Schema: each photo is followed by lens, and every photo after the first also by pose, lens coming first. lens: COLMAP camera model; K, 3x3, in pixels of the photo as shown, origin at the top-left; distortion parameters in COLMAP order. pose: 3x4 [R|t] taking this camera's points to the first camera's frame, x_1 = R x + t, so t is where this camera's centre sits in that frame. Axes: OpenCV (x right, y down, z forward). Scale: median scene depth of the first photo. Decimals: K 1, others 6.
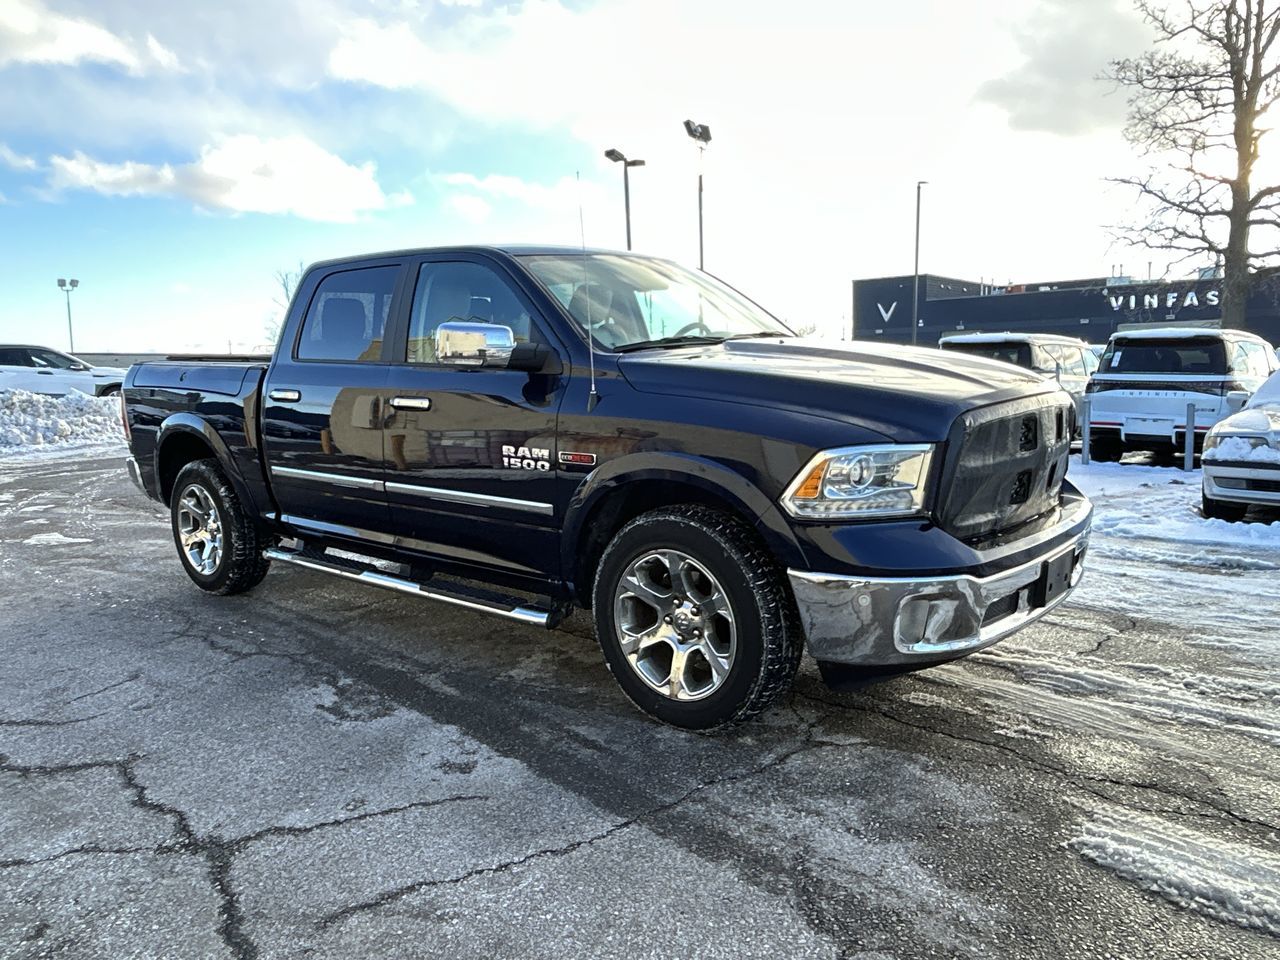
lens RADIAL K [[950.0, 0, 645.6], [0, 950.0, 487.3], [0, 0, 1]] dist [0.008586, -0.020121]
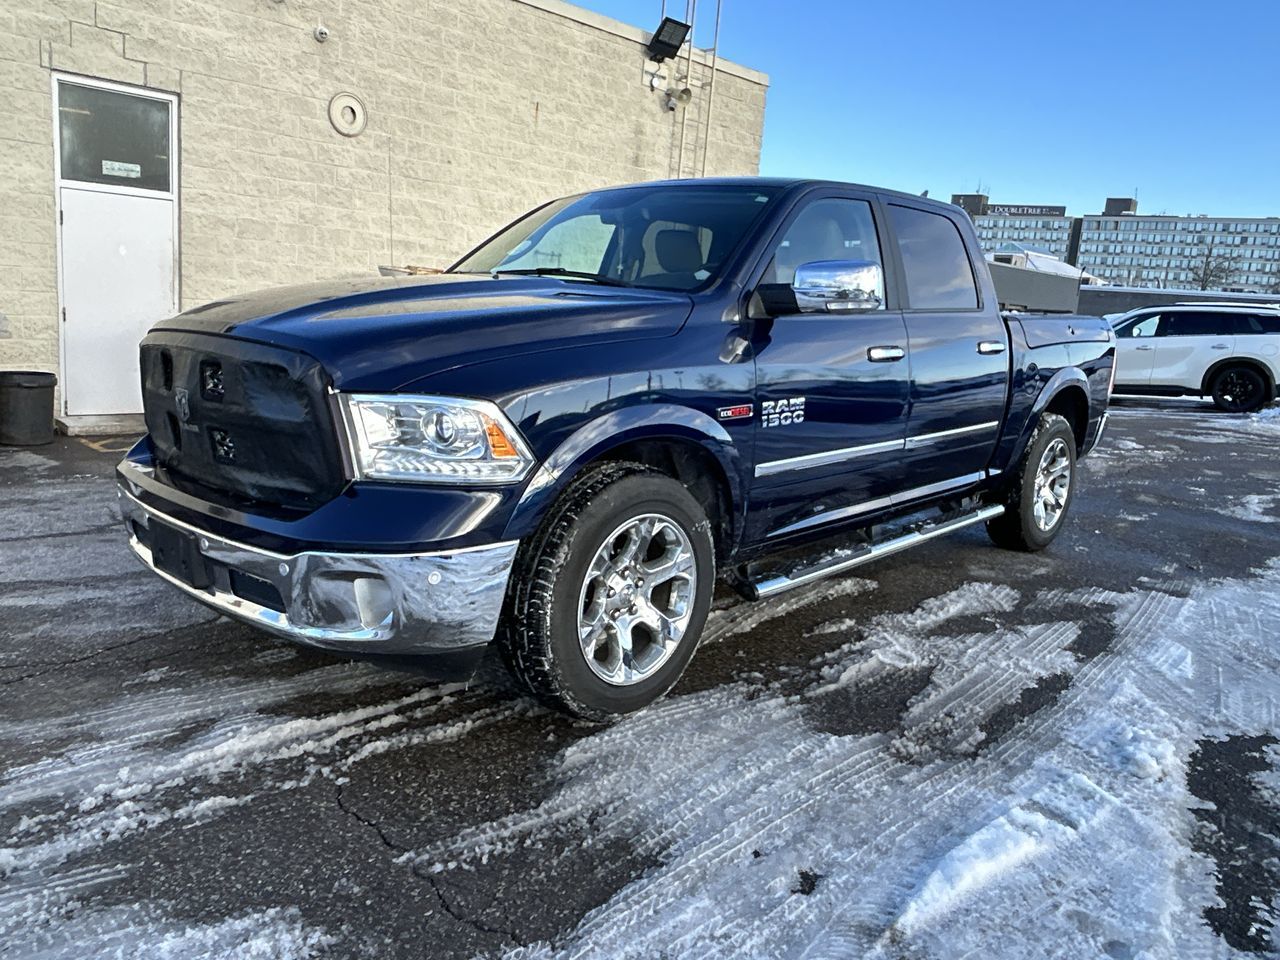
lens RADIAL K [[950.1, 0, 640.4], [0, 950.1, 481.4], [0, 0, 1]] dist [0.004738, -0.016111]
pose [[-0.059337, 0.204725, -0.977019, 1.145391], [-0.189355, 0.958666, 0.212379, -0.207810], [0.980114, 0.197605, -0.018119, 1.327973]]
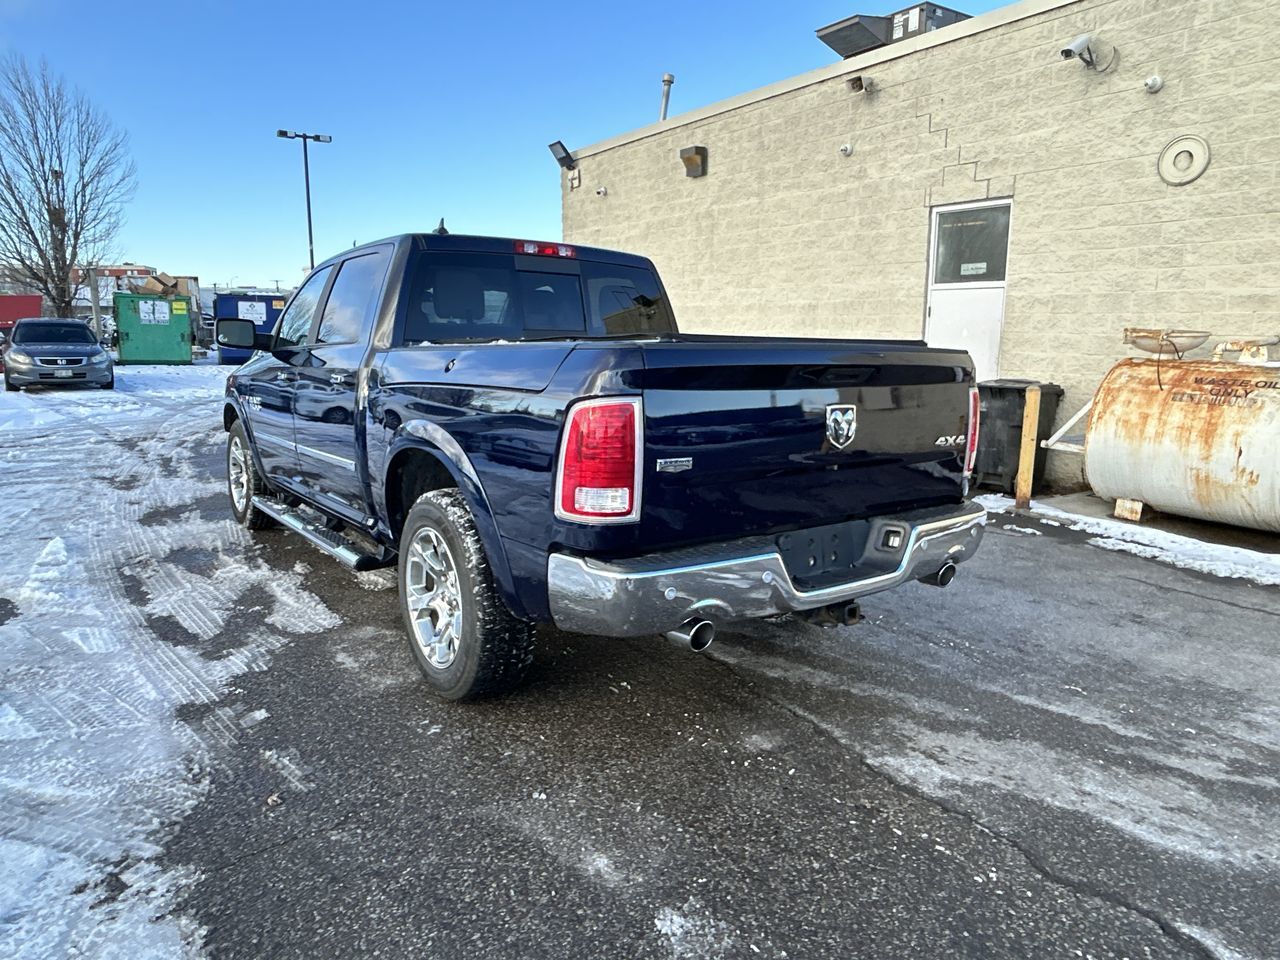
lens RADIAL K [[835.4, 0, 639.0], [0, 835.4, 479.1], [0, 0, 1]] dist [-0.004392, -0.003567]
pose [[-0.969411, -0.027798, 0.243864, -0.799748], [0.044981, 0.956617, 0.287856, -0.369030], [-0.241286, 0.290020, -0.926104, 2.674500]]
